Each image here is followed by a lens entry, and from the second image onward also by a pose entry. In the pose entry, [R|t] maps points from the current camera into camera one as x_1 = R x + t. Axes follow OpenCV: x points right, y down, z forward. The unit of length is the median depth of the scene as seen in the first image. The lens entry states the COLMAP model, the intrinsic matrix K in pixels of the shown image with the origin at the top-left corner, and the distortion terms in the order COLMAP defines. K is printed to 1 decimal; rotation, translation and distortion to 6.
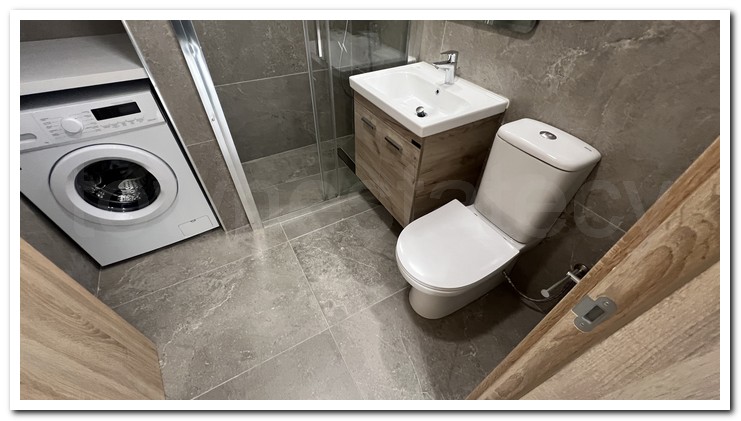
lens RADIAL K [[281.8, 0, 369.3], [0, 281.8, 209.1], [0, 0, 1]] dist [0.001180, -0.000186]
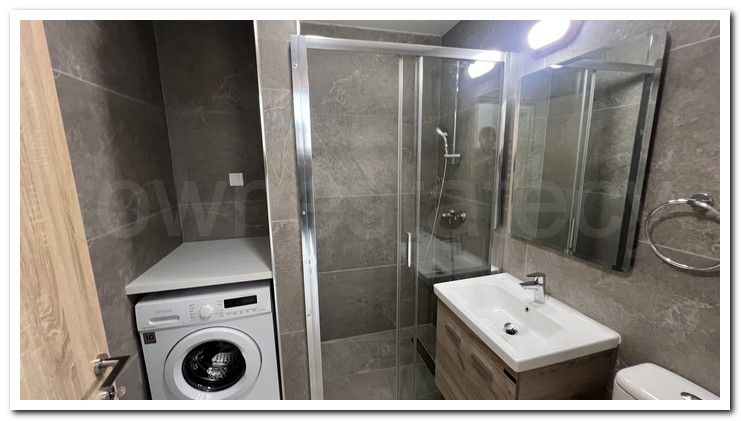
lens RADIAL K [[281.8, 0, 369.4], [0, 281.8, 211.3], [0, 0, 1]] dist [0.001180, -0.000186]
pose [[0.963799, 0.017267, -0.266069, -0.027267], [-0.157490, 0.842084, -0.515841, -0.114048], [0.215145, 0.539071, 0.814319, -0.082792]]
